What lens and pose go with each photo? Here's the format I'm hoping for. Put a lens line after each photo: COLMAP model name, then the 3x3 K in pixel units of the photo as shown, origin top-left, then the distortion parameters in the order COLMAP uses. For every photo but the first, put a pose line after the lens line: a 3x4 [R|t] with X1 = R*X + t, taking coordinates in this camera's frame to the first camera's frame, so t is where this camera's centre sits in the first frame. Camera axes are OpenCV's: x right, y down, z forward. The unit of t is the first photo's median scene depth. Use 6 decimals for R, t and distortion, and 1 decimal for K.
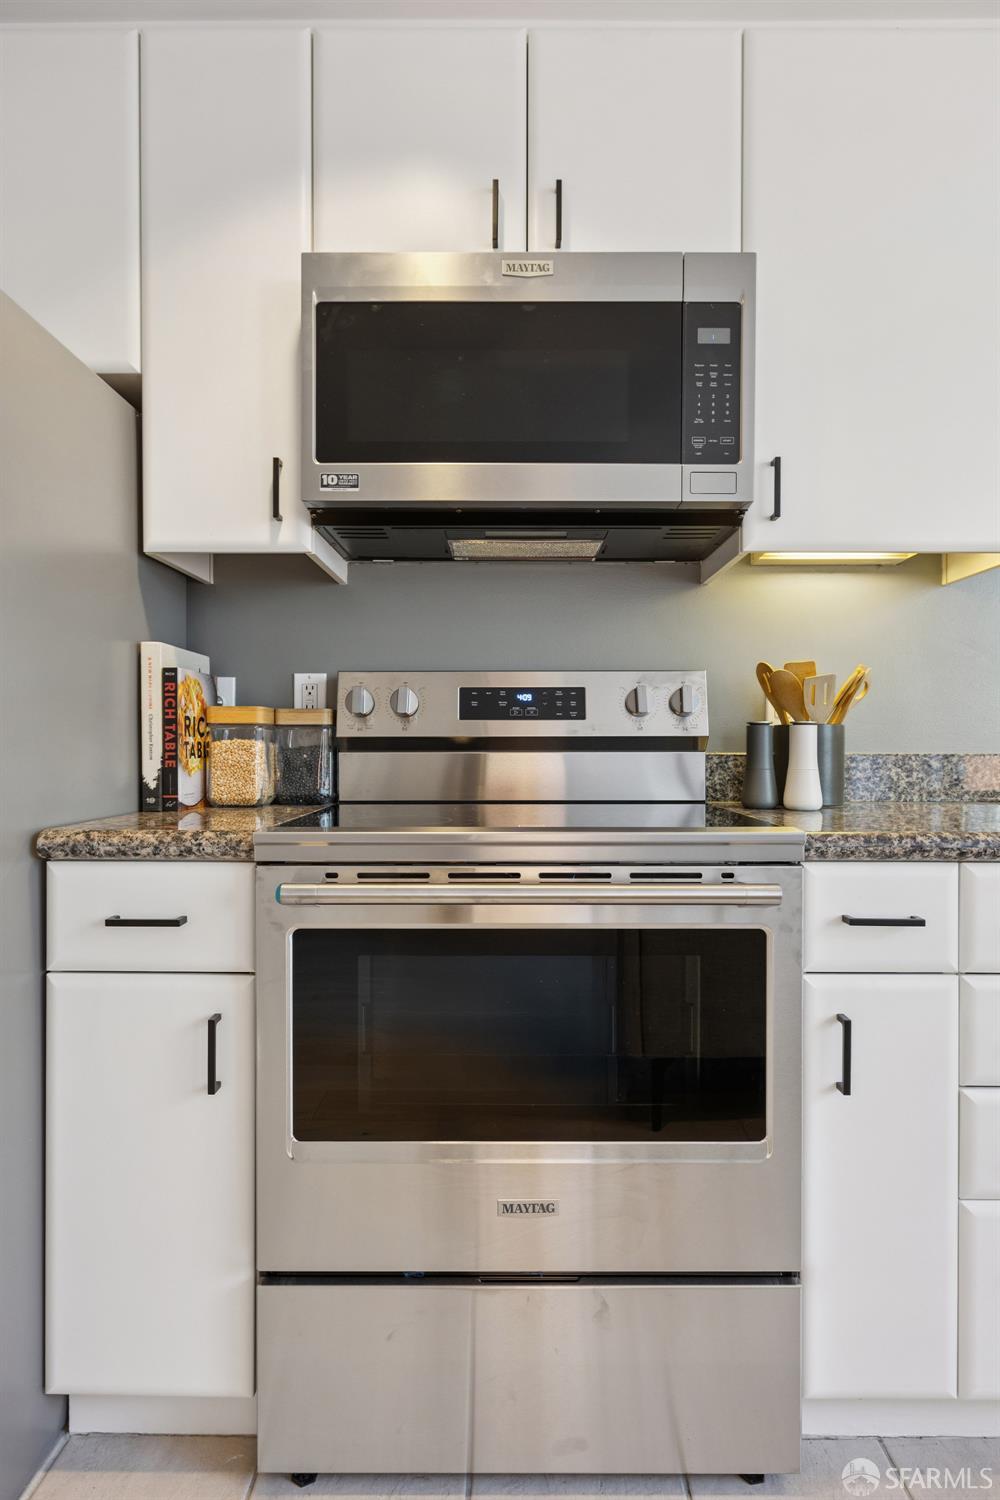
lens RADIAL K [[828.0, 0, 504.3], [0, 828.0, 745.6], [0, 0, 1]] dist [-0.008194, 0.005096]
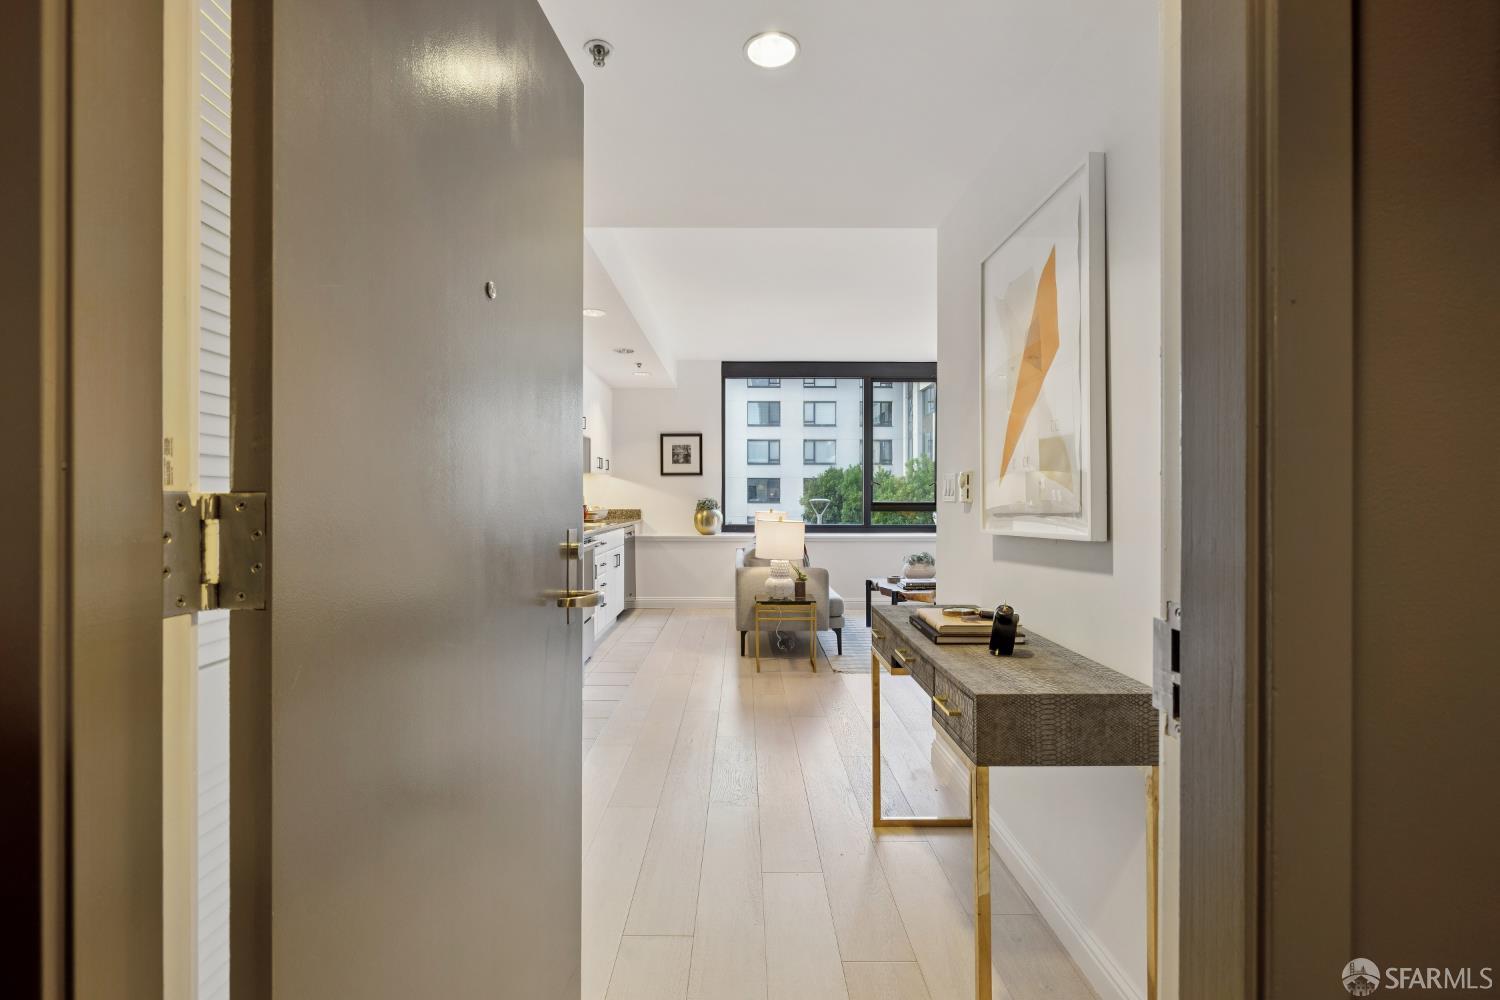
lens RADIAL K [[685.2, 0, 742.0], [0, 685.2, 501.8], [0, 0, 1]] dist [-0.013714, -0.000895]
pose [[-0.010715, -0.010211, 0.999890, -3.211643], [-0.000259, 0.999948, 0.010209, -0.096584], [-0.999943, -0.000149, -0.010717, 0.091156]]
